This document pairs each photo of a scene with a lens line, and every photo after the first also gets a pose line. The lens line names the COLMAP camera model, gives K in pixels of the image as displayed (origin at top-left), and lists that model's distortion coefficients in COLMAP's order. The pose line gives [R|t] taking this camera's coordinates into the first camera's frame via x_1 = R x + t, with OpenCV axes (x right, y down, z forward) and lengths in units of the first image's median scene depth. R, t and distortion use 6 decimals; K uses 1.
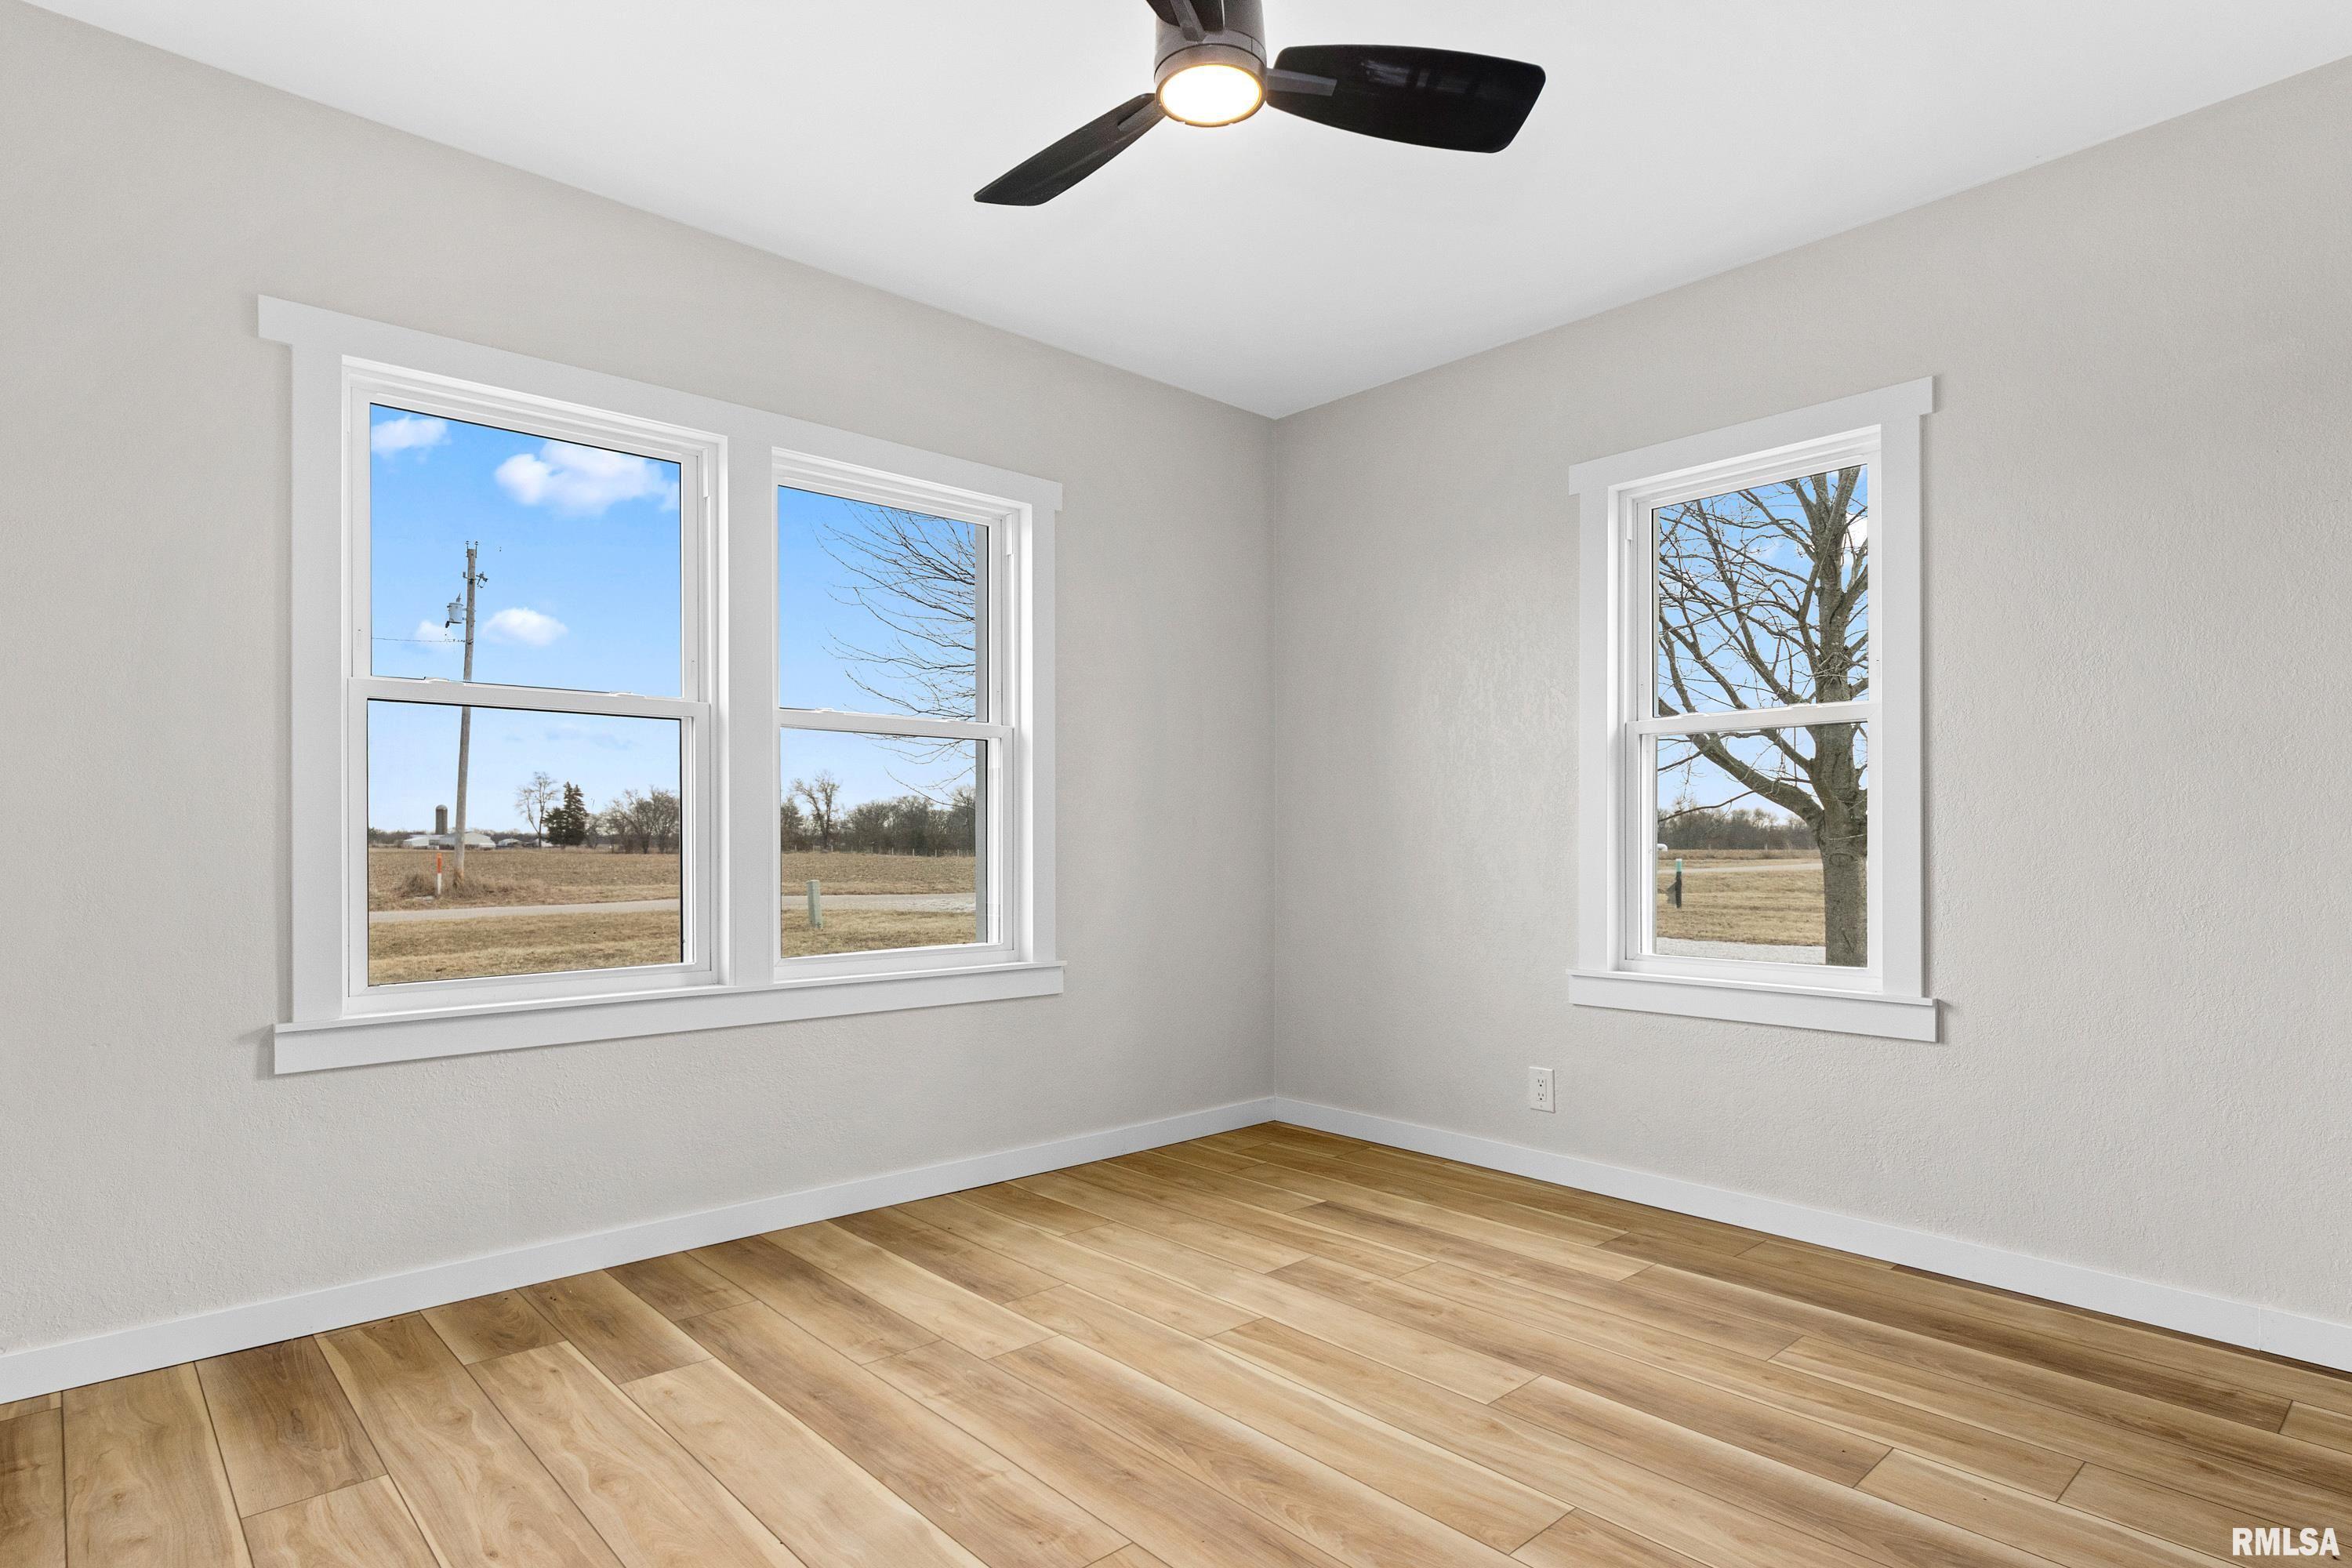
lens RADIAL K [[1213.5, 0, 1177.8], [0, 1213.5, 841.1], [0, 0, 1]] dist [0.006173, 0.002844]
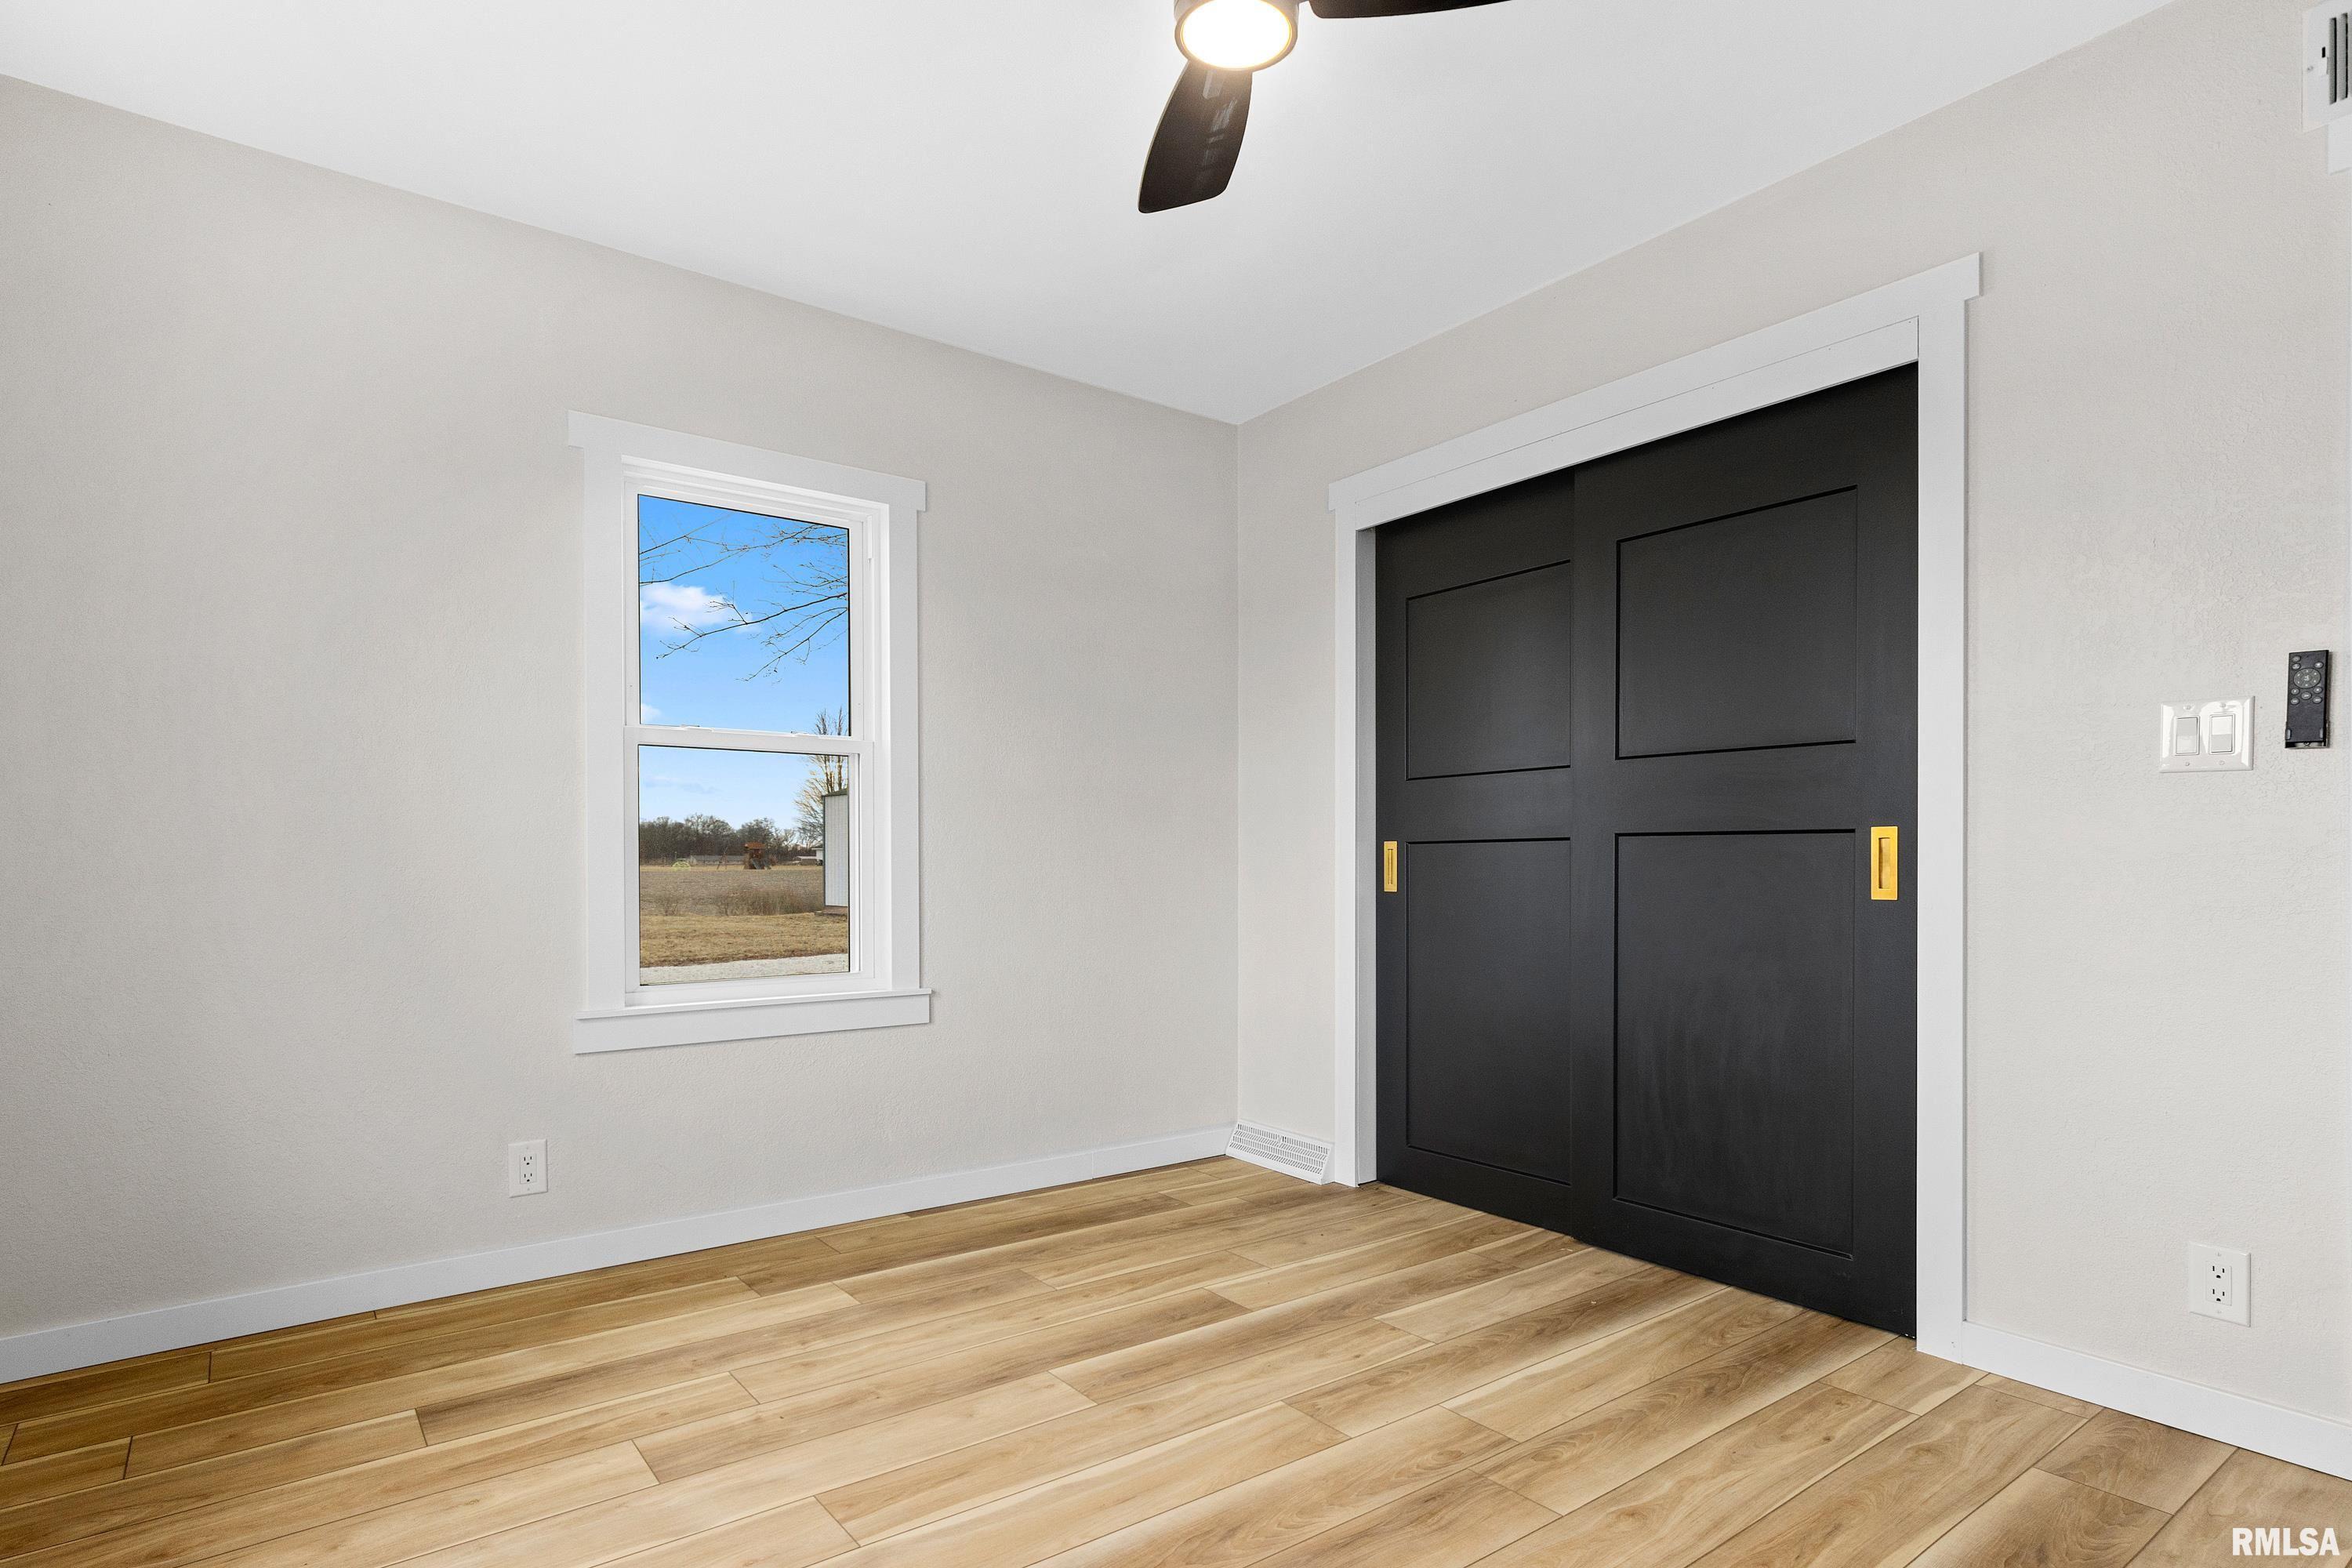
lens RADIAL K [[1213.5, 0, 1177.8], [0, 1213.5, 841.1], [0, 0, 1]] dist [0.006173, 0.002844]
pose [[0.100627, 0.015048, 0.994810, -0.628147], [-0.001569, 0.999887, -0.014966, 0.000301], [-0.994923, -0.000055, 0.100639, 0.672828]]
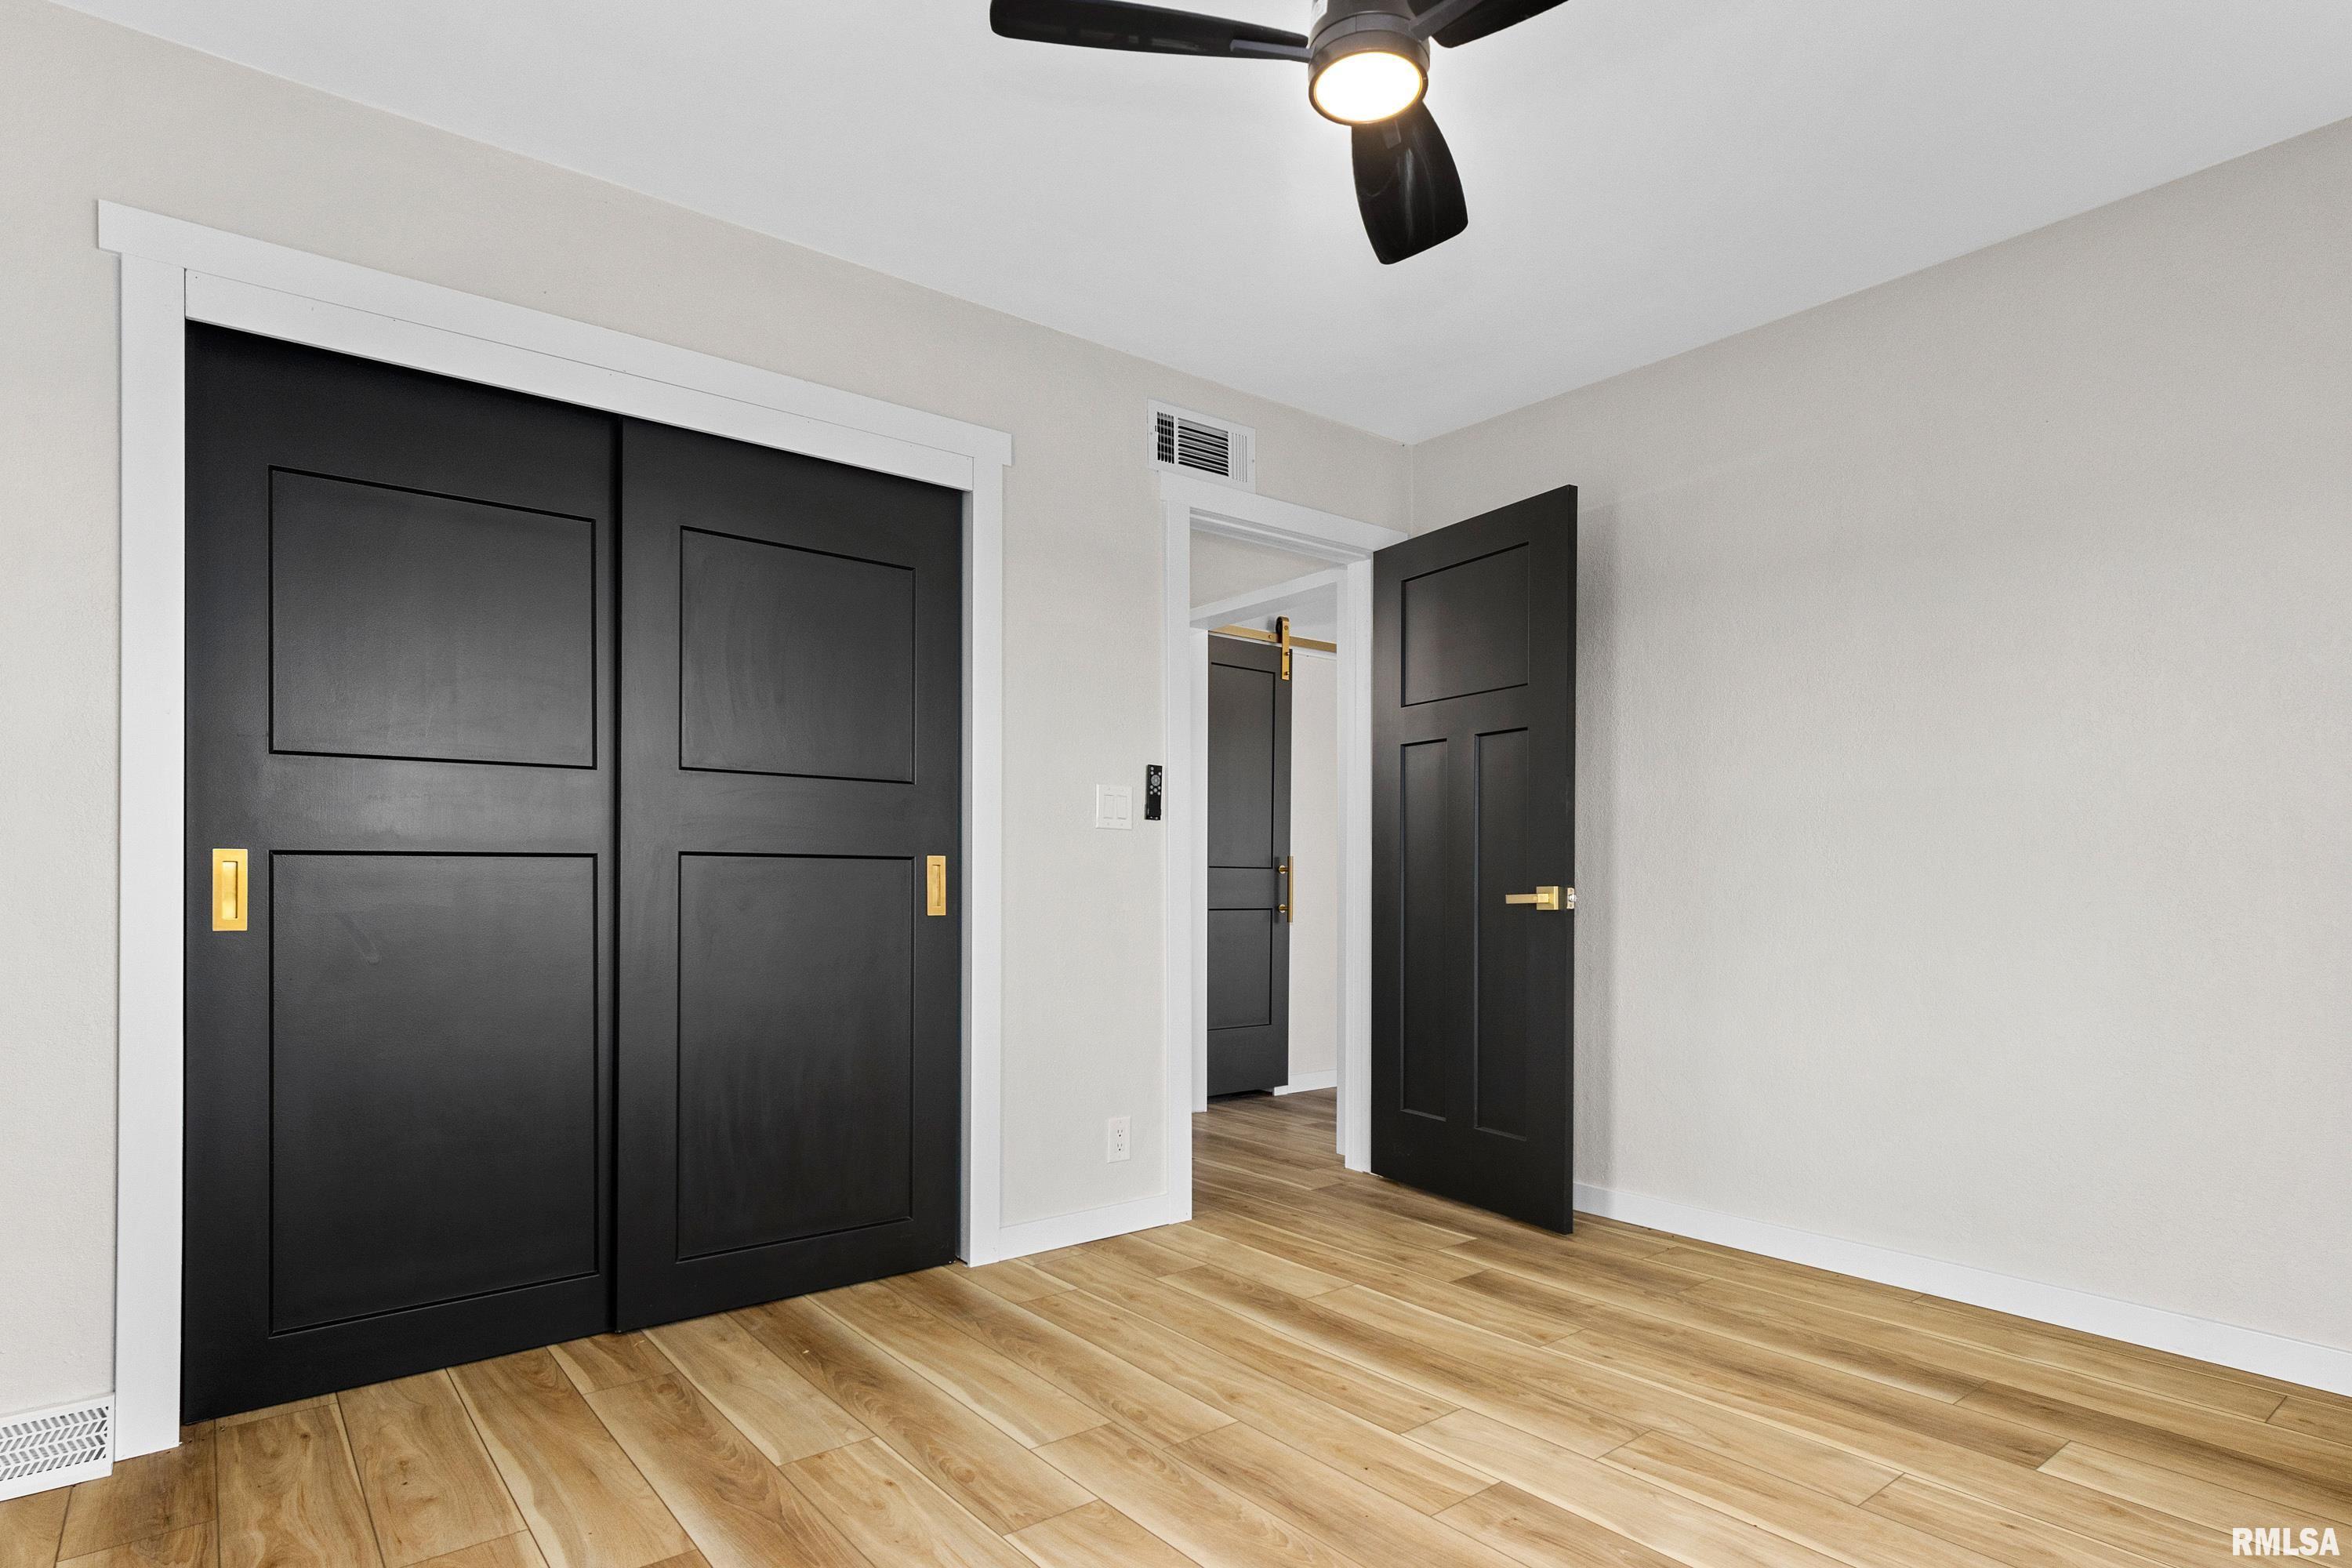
lens RADIAL K [[1175.3, 0, 1190.7], [0, 1175.3, 876.4], [0, 0, 1]] dist [0.004198, 0.001359]
pose [[-0.995545, 0.003996, 0.094203, 0.049109], [0.002538, 0.999875, -0.015586, 0.012169], [-0.094254, -0.015277, -0.995431, 1.342128]]
